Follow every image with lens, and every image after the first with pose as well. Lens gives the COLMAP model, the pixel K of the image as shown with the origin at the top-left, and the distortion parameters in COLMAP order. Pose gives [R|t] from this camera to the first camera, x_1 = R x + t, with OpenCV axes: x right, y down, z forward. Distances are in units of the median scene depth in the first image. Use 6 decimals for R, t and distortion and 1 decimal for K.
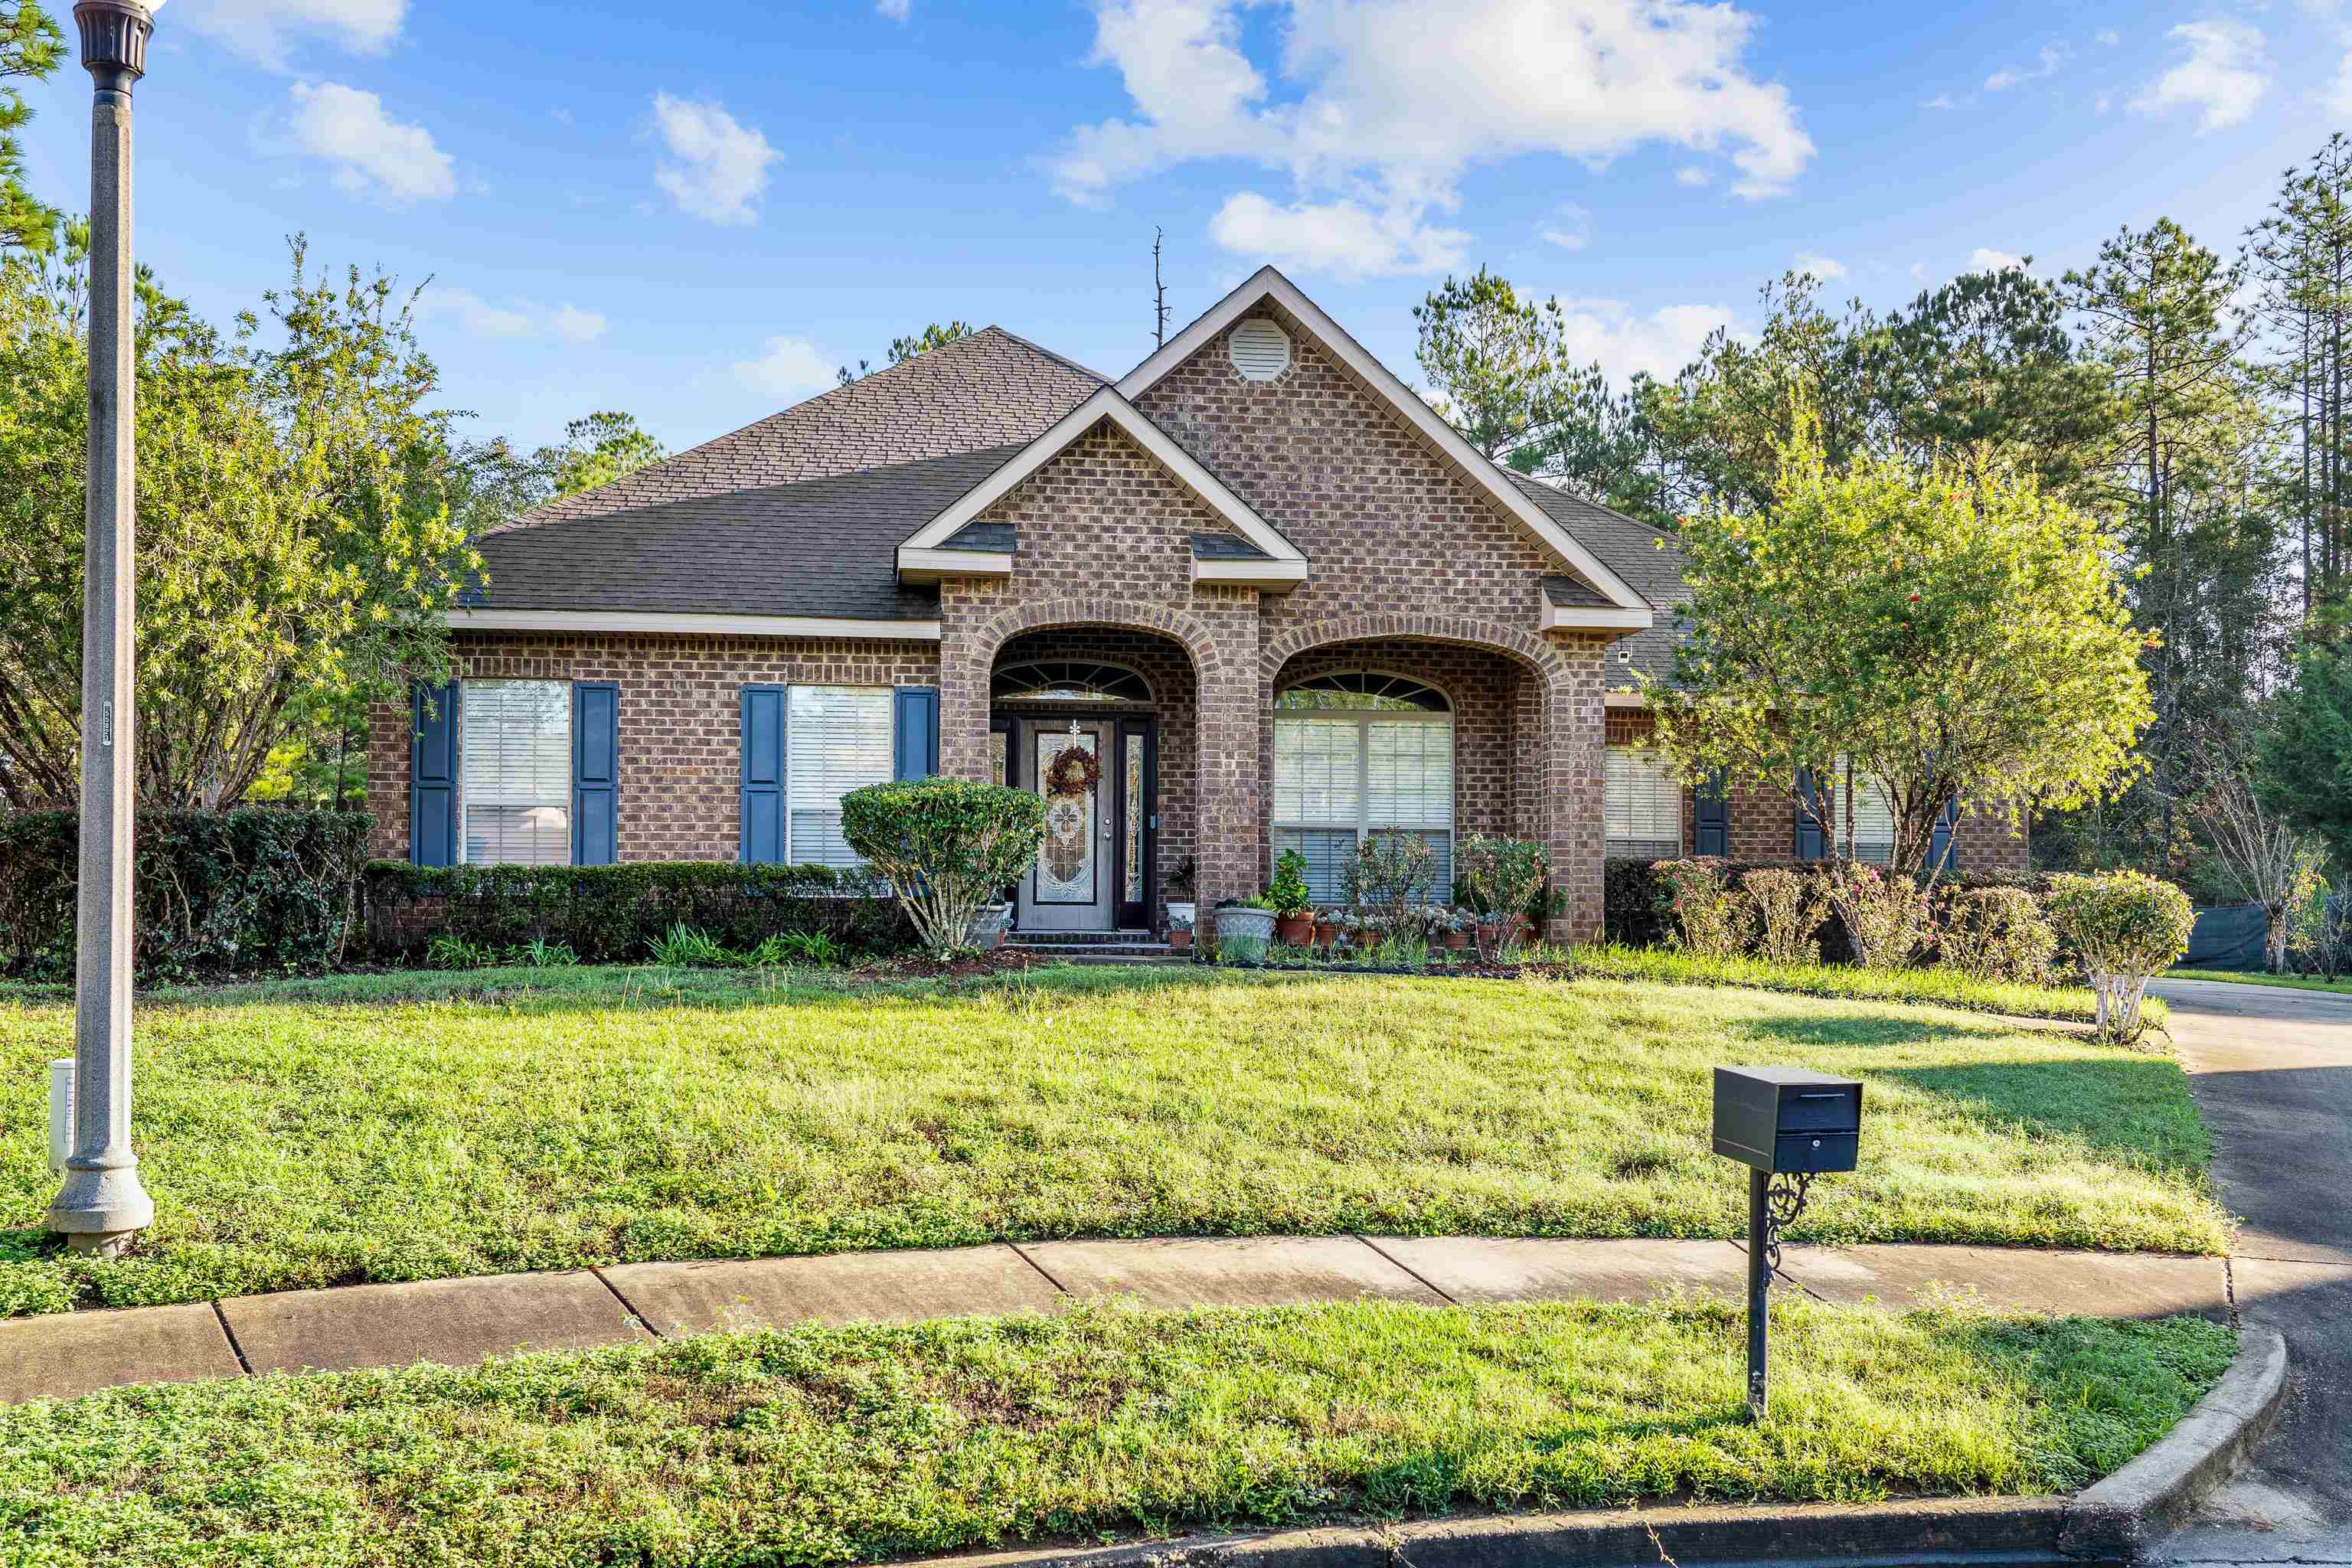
lens RADIAL K [[2116.4, 0, 1176.0], [0, 2116.4, 784.0], [0, 0, 1]] dist [0.025613, 0.001107]
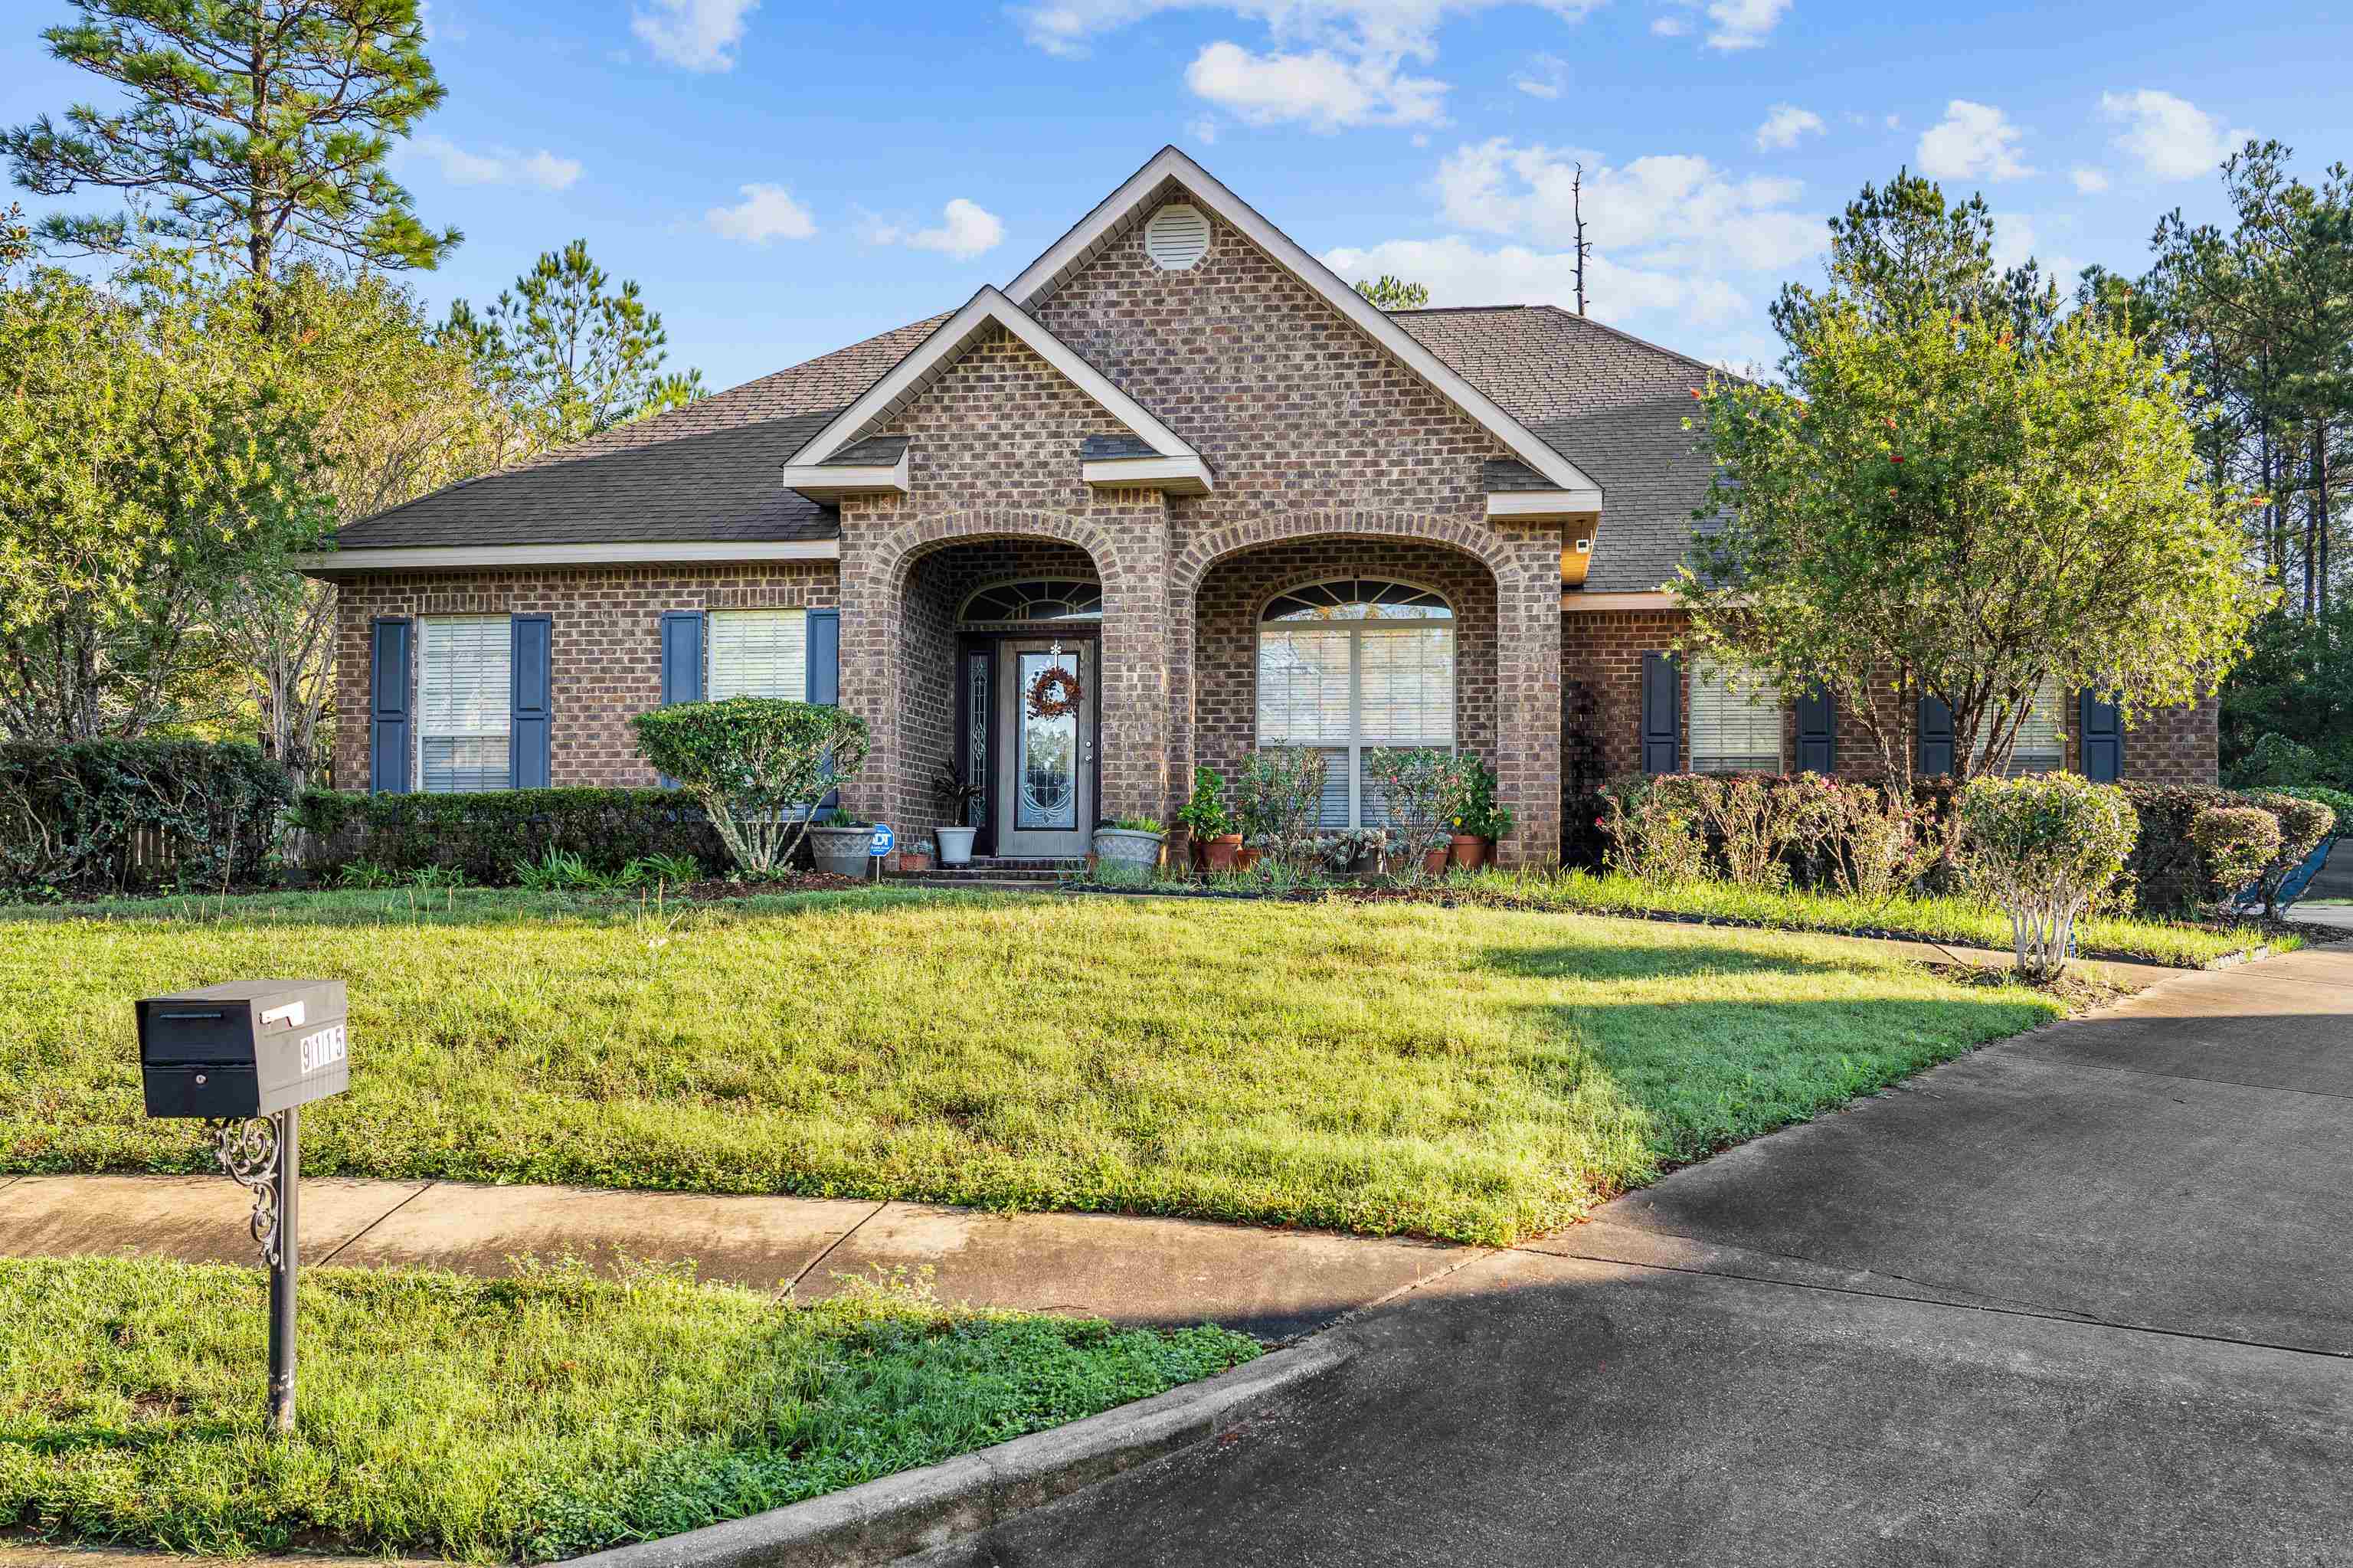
lens RADIAL K [[2024.7, 0, 1176.6], [0, 2024.7, 744.8], [0, 0, 1]] dist [0.014024, 0.004339]
pose [[0.962215, -0.019370, -0.271600, 0.288323], [0.020726, 0.999783, 0.002125, 0.019061], [0.271500, -0.007674, 0.962408, 0.136648]]
